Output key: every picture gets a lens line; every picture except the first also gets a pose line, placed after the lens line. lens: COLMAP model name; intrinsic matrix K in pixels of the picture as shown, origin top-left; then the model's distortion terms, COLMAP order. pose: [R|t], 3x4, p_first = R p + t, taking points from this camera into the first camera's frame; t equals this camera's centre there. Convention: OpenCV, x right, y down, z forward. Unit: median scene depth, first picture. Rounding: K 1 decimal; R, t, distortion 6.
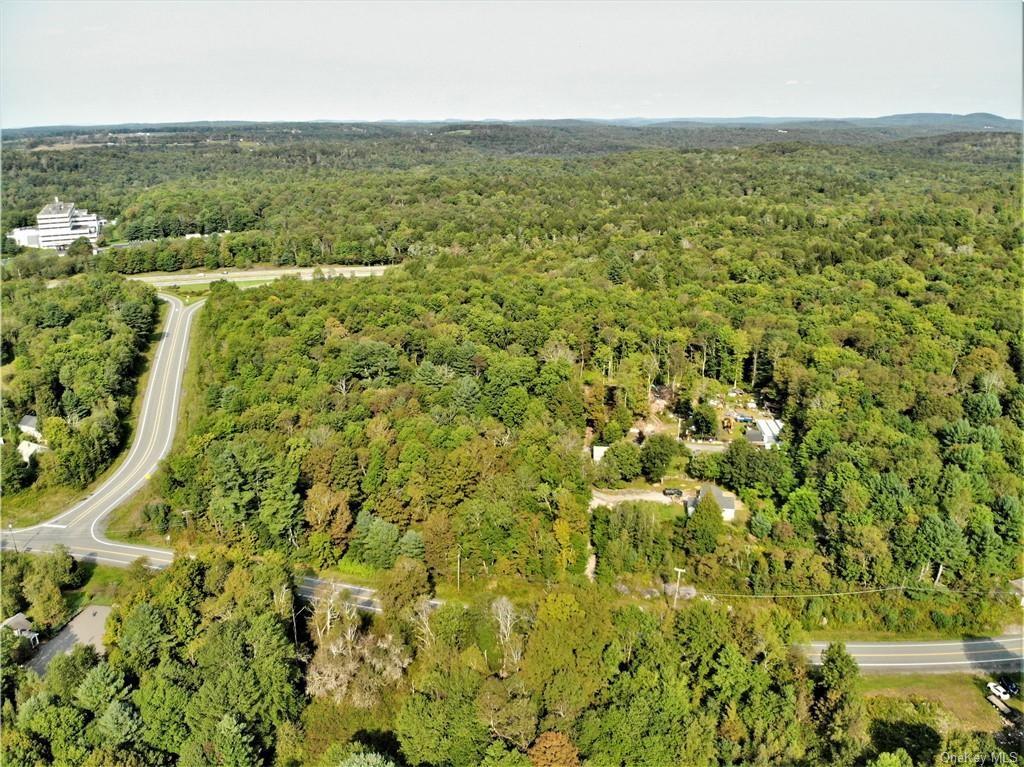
lens RADIAL K [[756.4, 0, 505.8], [0, 756.4, 390.8], [0, 0, 1]] dist [0.097312, -0.227960]
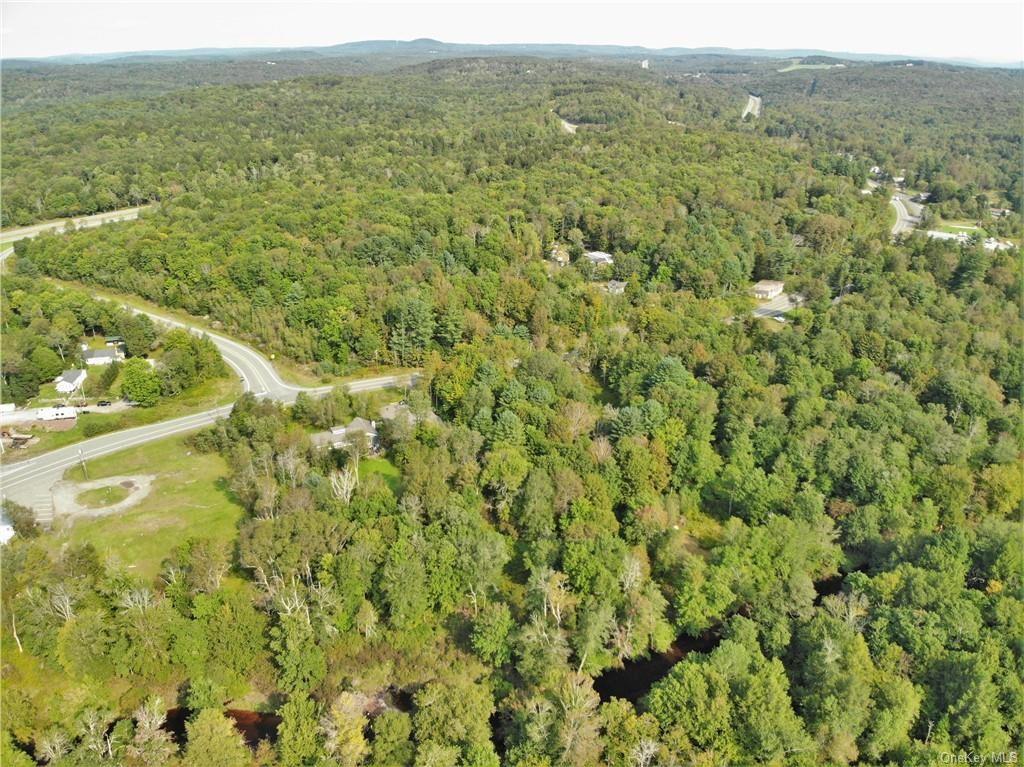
lens RADIAL K [[751.4, 0, 513.8], [0, 751.4, 414.6], [0, 0, 1]] dist [0.100213, -0.211624]
pose [[0.790336, -0.259501, 0.555003, -0.780581], [0.198708, 0.965472, 0.168459, 0.061367], [-0.579555, -0.022856, 0.814612, -0.262042]]
